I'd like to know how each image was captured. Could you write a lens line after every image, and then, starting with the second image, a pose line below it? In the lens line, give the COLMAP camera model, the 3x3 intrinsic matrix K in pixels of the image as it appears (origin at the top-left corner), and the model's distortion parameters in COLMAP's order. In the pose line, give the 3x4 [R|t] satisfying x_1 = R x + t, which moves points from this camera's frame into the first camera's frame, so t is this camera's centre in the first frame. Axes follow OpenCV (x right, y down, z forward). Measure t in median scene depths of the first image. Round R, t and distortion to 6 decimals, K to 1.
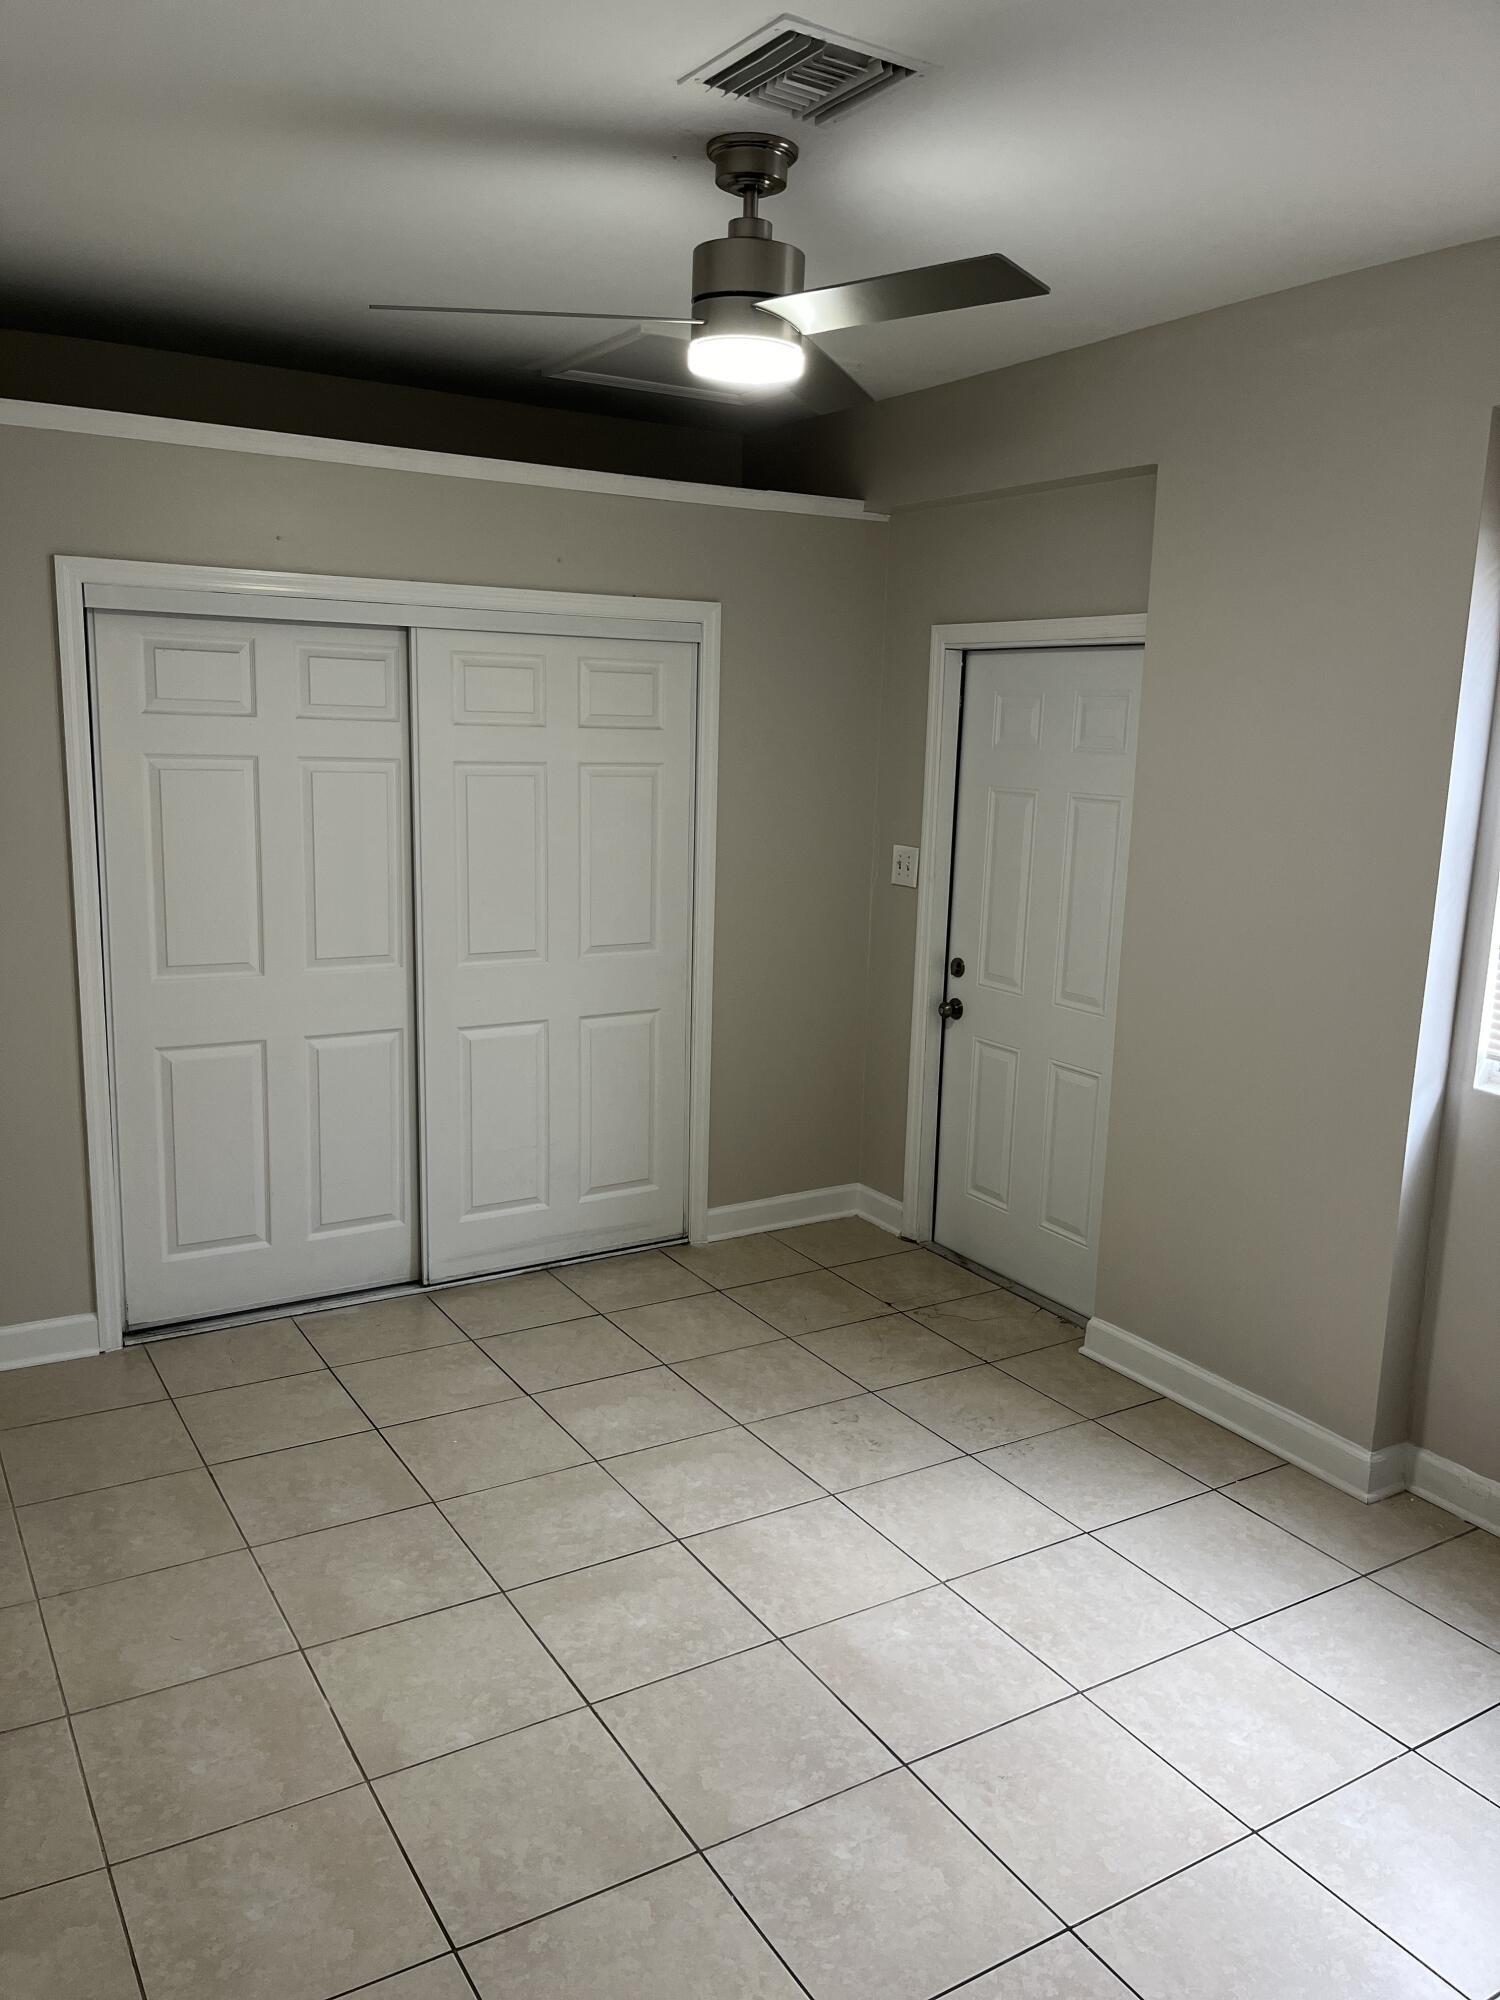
lens RADIAL K [[1521.2, 0, 747.4], [0, 1521.2, 1011.1], [0, 0, 1]] dist [0.079217, -0.105132]
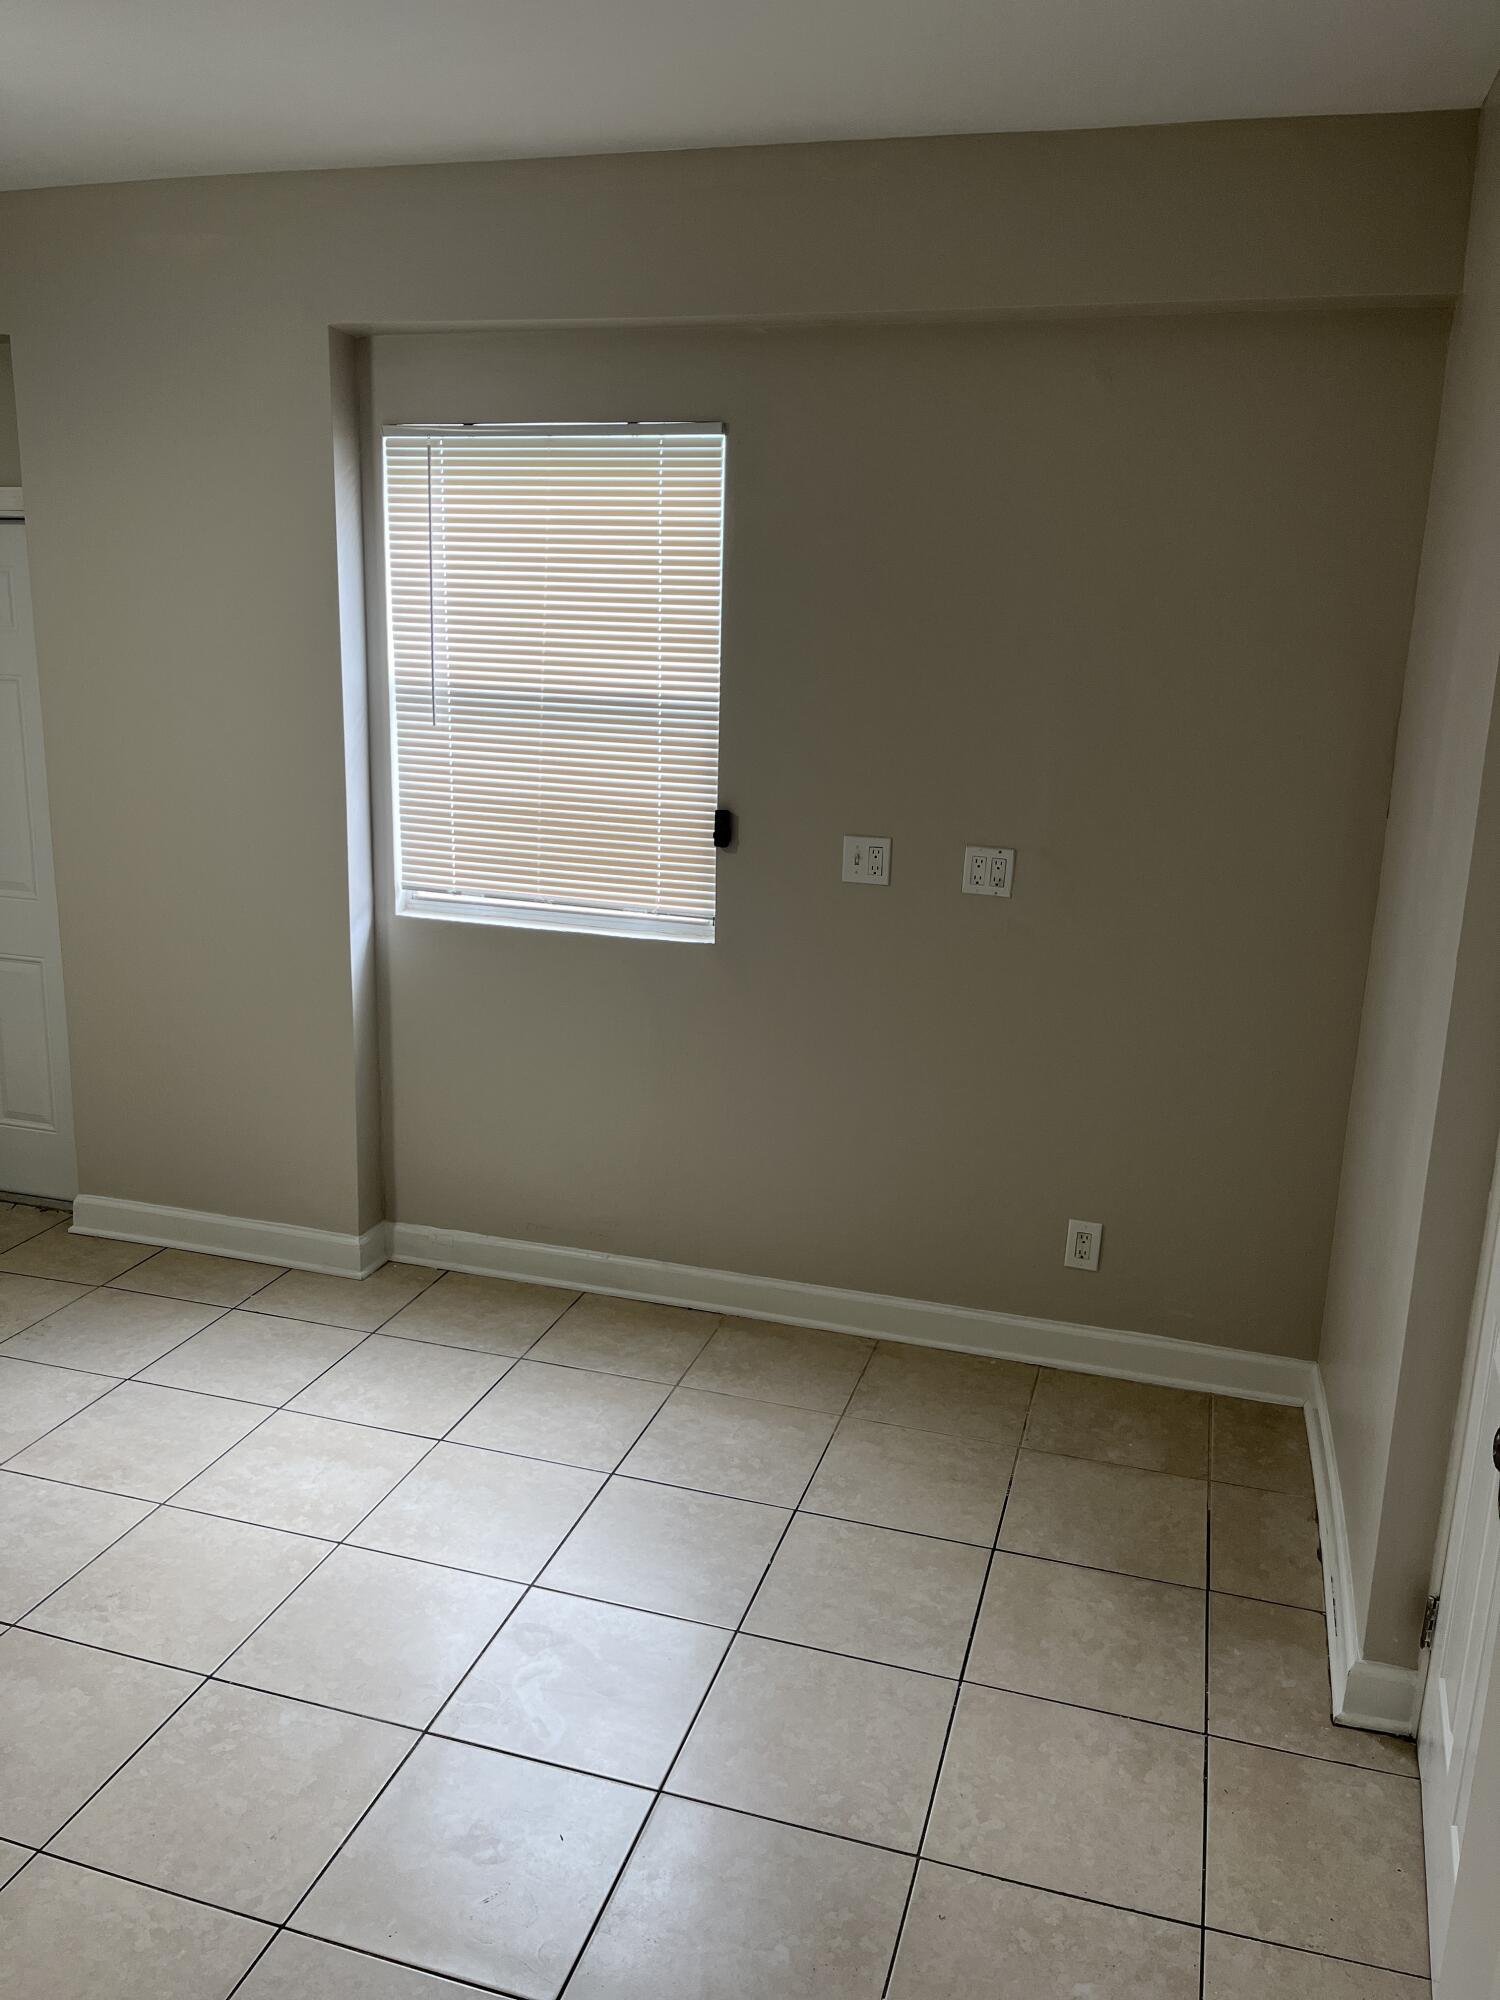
lens RADIAL K [[1521.2, 0, 747.4], [0, 1521.2, 1011.1], [0, 0, 1]] dist [0.079217, -0.105132]
pose [[0.749994, -0.167749, 0.639820, -0.096037], [0.119354, 0.985750, 0.118540, 0.015191], [-0.650587, -0.012539, 0.759328, -0.080326]]
